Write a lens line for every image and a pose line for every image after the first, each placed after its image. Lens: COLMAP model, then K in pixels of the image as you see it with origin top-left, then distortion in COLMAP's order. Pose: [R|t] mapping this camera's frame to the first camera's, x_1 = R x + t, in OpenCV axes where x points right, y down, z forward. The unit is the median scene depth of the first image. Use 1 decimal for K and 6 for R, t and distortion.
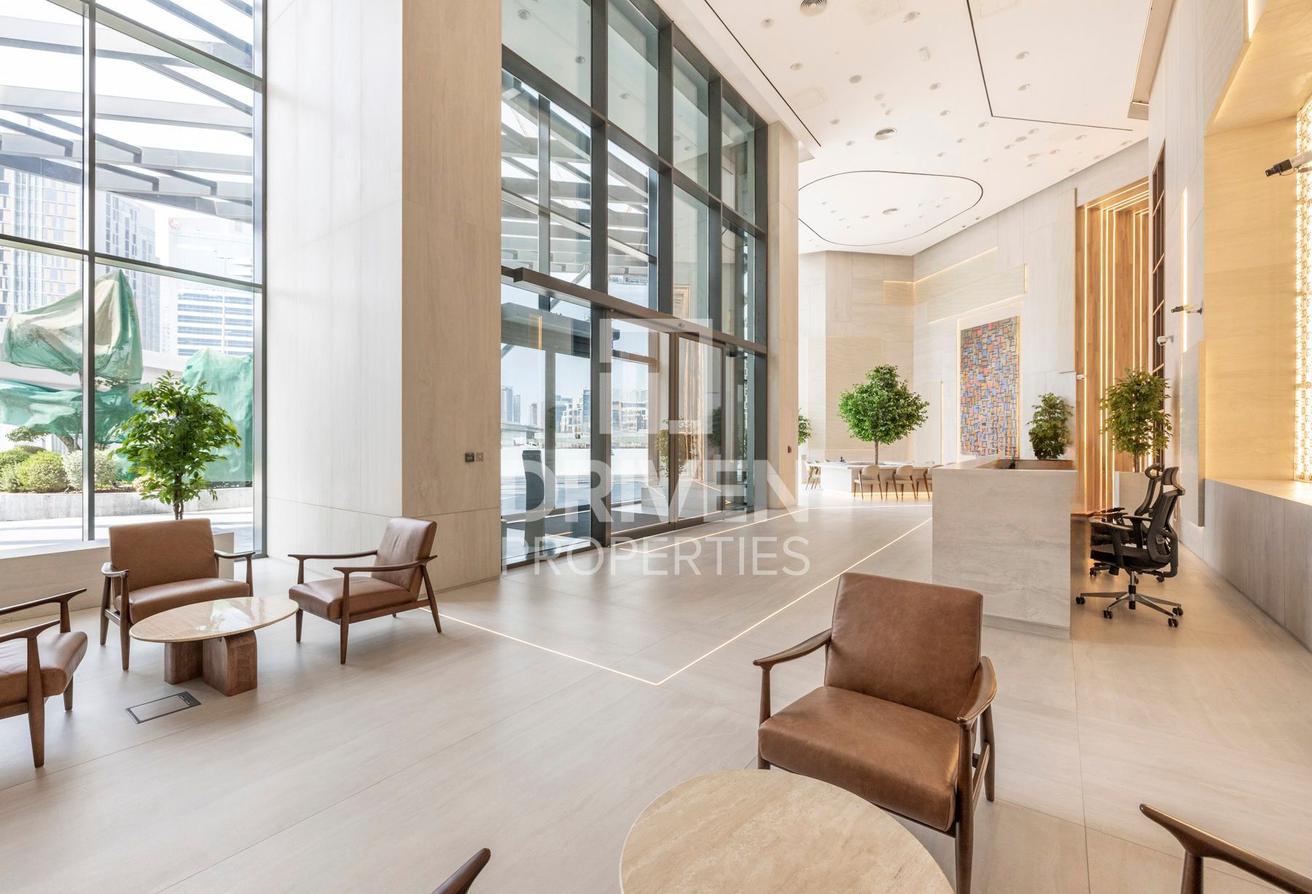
lens RADIAL K [[569.0, 0, 652.7], [0, 569.0, 442.9], [0, 0, 1]] dist [0.002248, 0.000130]
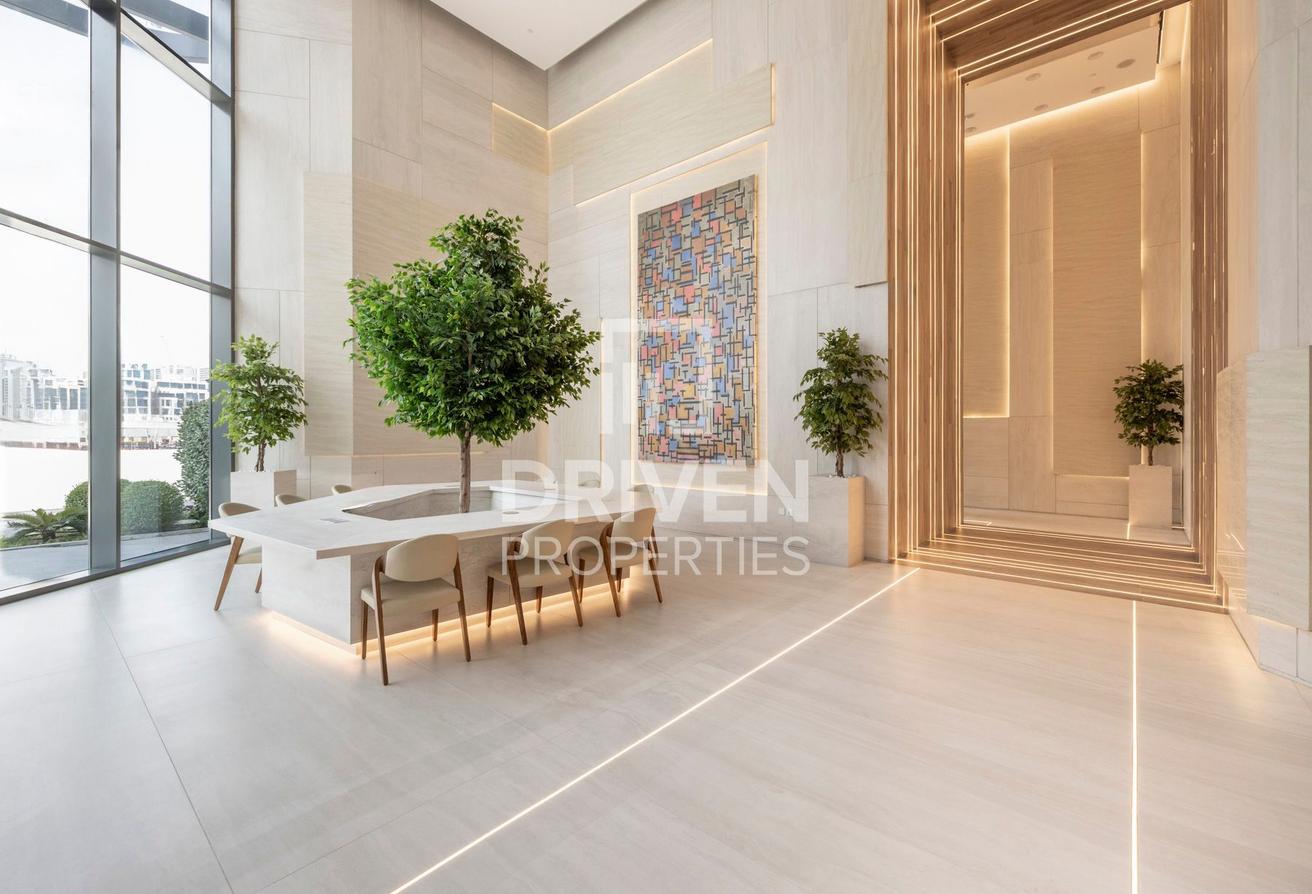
lens RADIAL K [[569.0, 0, 652.7], [0, 569.0, 442.9], [0, 0, 1]] dist [0.002248, 0.000130]
pose [[0.801742, -0.007163, 0.597627, 0.280904], [0.000877, 0.999941, 0.010808, -0.001843], [-0.597669, -0.008141, 0.801701, 0.661234]]
